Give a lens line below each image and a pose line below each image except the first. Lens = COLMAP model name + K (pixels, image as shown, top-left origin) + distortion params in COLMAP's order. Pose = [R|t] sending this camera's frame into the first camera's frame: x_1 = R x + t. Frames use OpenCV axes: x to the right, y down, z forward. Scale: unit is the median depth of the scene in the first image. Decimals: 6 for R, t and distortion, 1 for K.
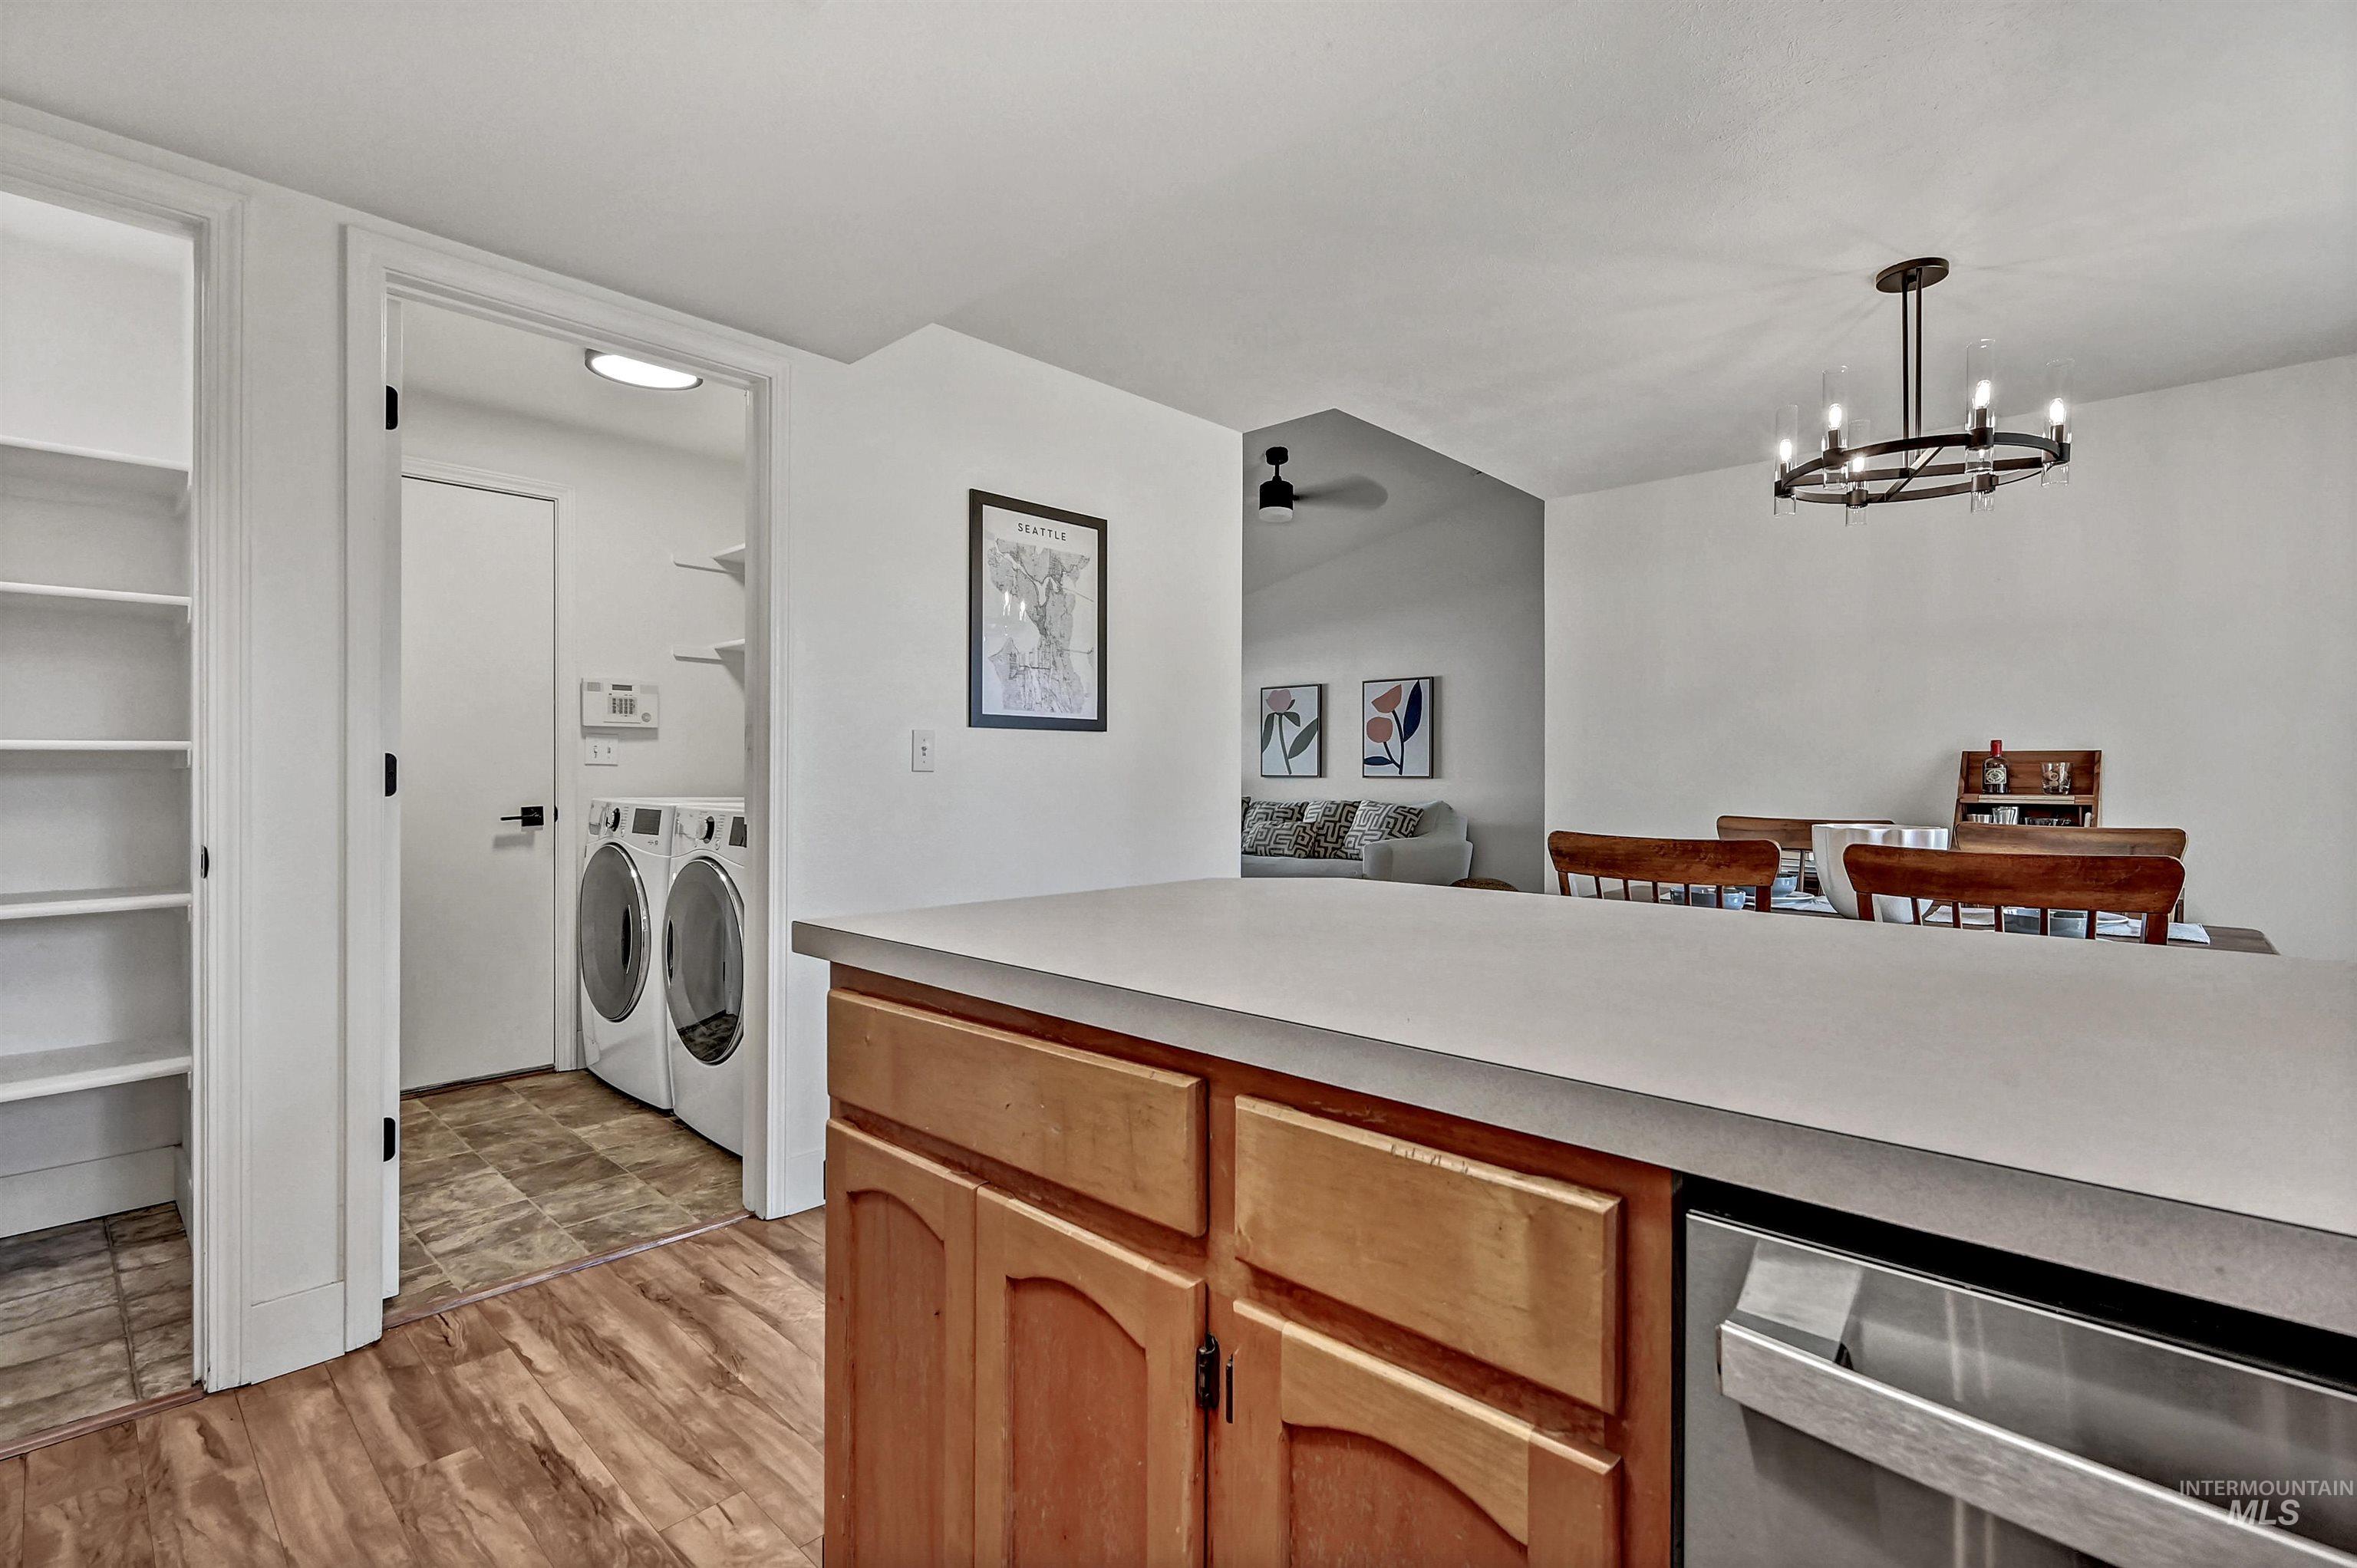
lens RADIAL K [[1096.8, 0, 1190.0], [0, 1096.8, 780.6], [0, 0, 1]] dist [-0.001209, 0.000053]
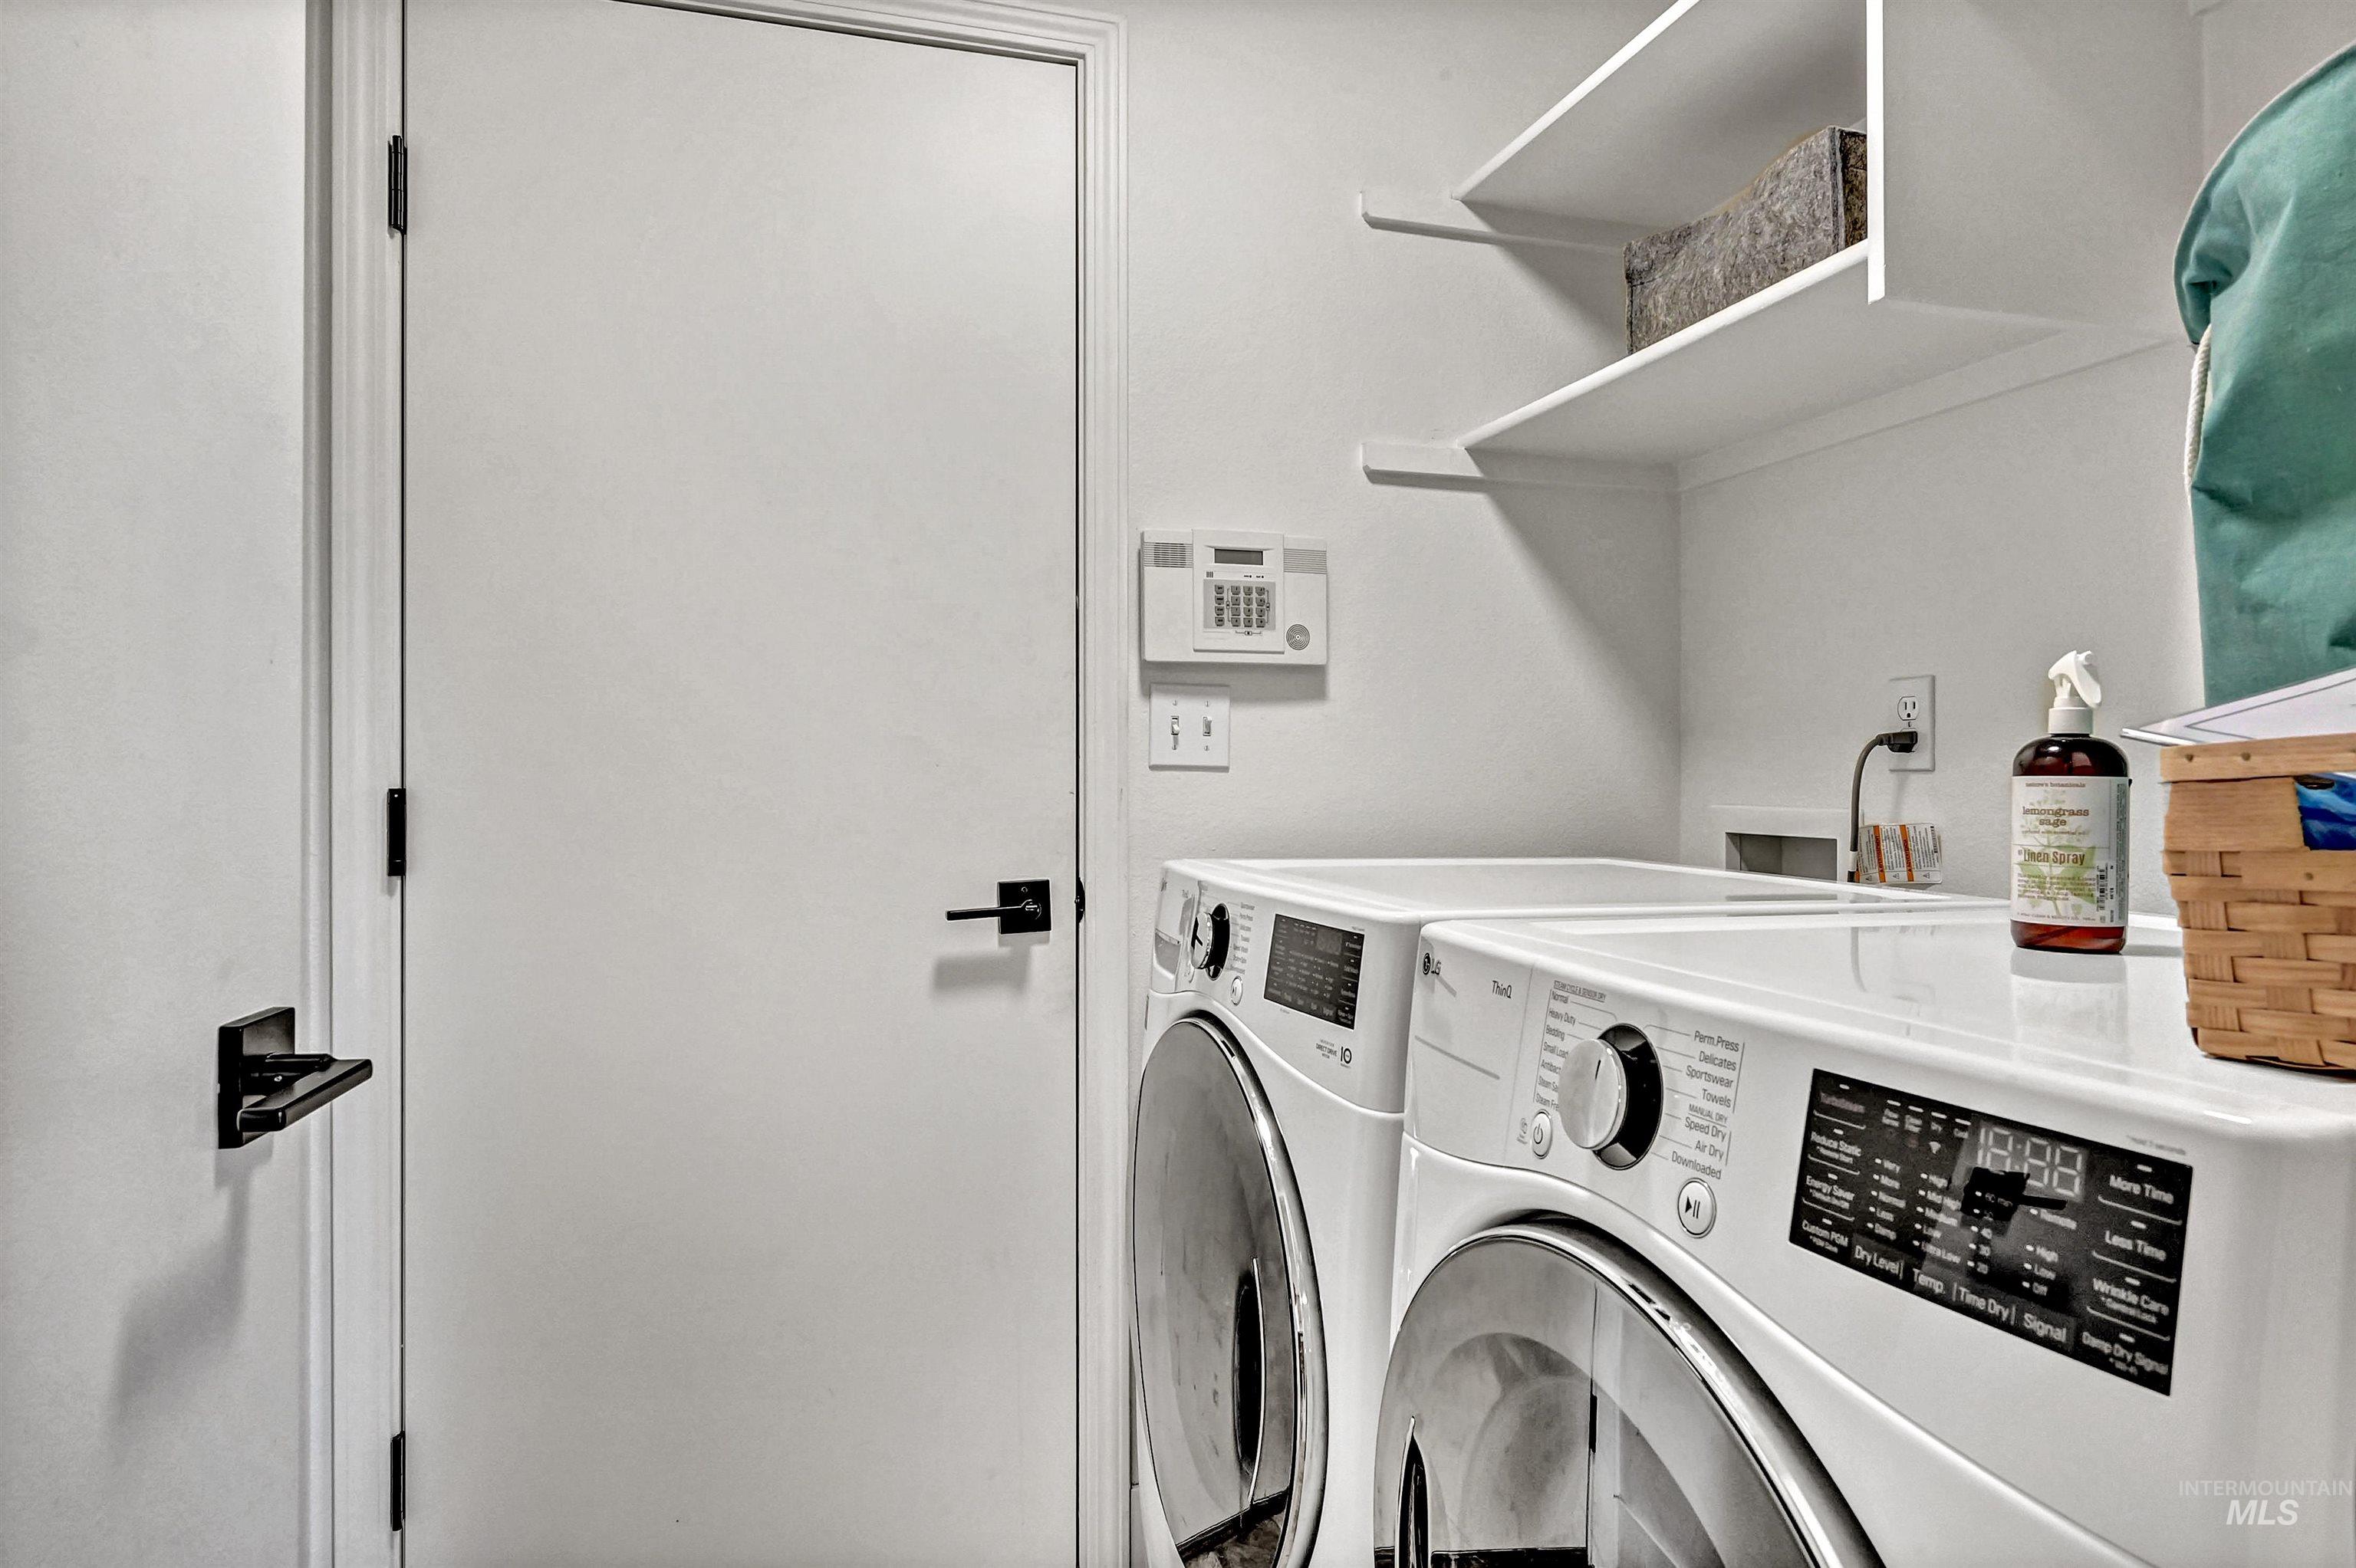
lens RADIAL K [[1096.3, 0, 1189.5], [0, 1096.3, 780.6], [0, 0, 1]] dist [-0.001209, 0.000053]
pose [[0.860516, -0.008430, -0.509354, -0.358481], [-0.000791, 0.999840, -0.017884, -0.003692], [0.509423, 0.015793, 0.860371, 0.701580]]
